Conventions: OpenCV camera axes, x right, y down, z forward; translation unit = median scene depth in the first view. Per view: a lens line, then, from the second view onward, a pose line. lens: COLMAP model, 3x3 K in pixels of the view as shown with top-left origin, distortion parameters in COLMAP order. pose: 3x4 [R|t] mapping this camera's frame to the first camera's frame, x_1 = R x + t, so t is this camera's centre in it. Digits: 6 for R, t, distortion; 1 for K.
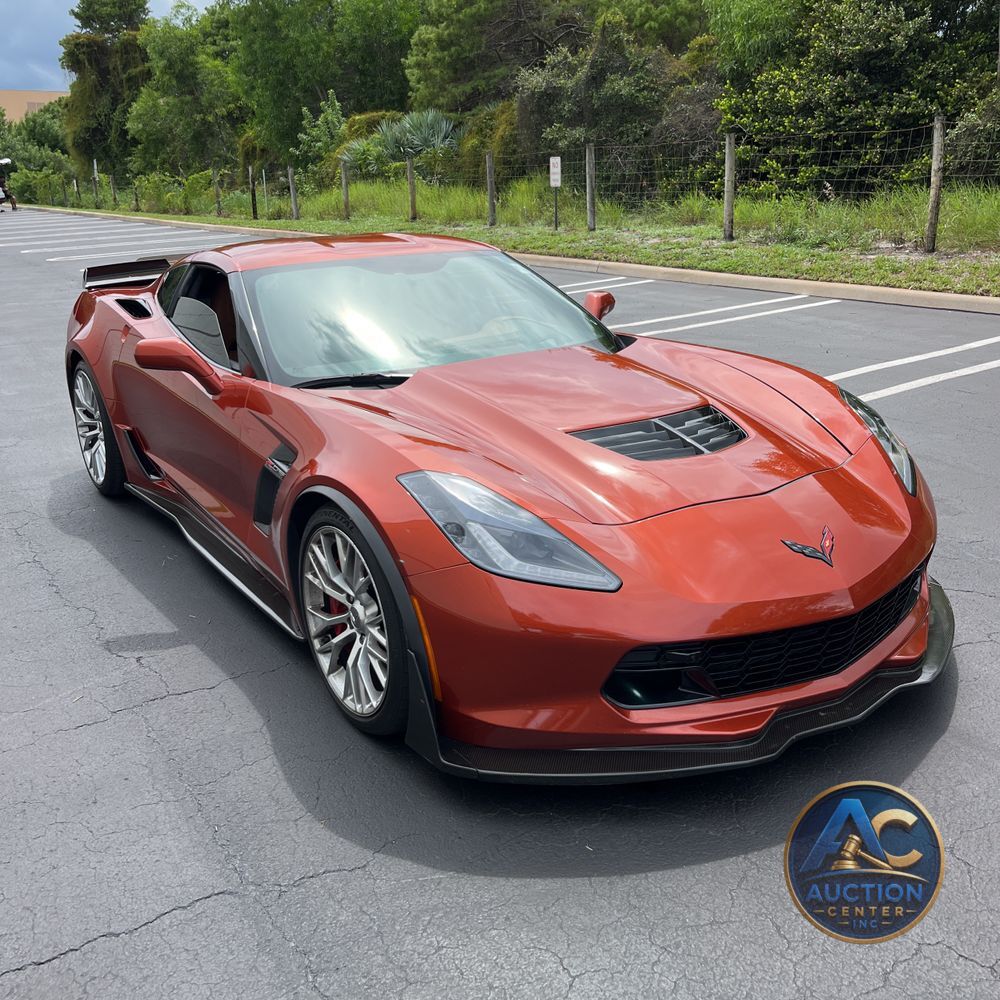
lens RADIAL K [[1021.6, 0, 500.0], [0, 1021.6, 500.0], [0, 0, 1]] dist [0.024668, -0.021824]
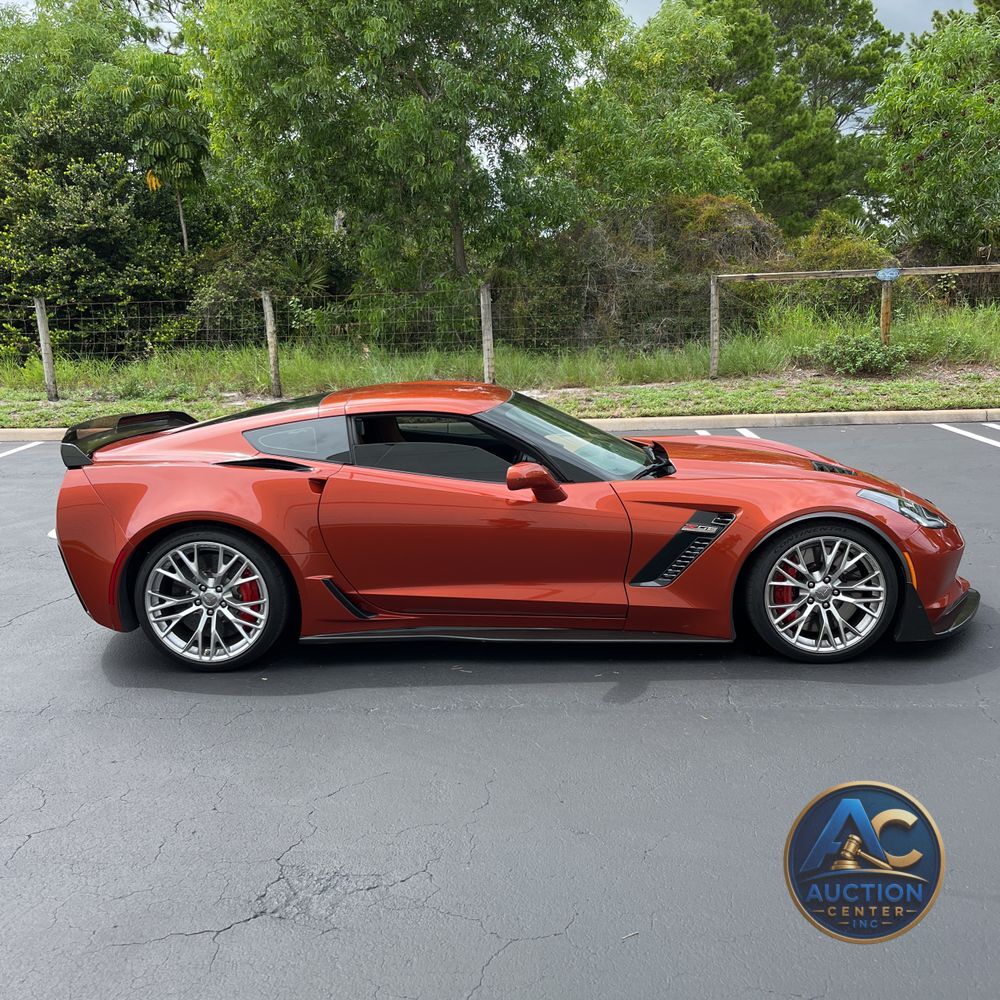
lens RADIAL K [[1023.4, 0, 508.4], [0, 1023.4, 488.4], [0, 0, 1]] dist [0.010255, 0.025057]
pose [[0.572993, -0.128327, 0.809452, -0.309009], [0.257060, 0.965966, -0.028827, -0.023103], [-0.778203, 0.224595, 0.586479, 0.071663]]
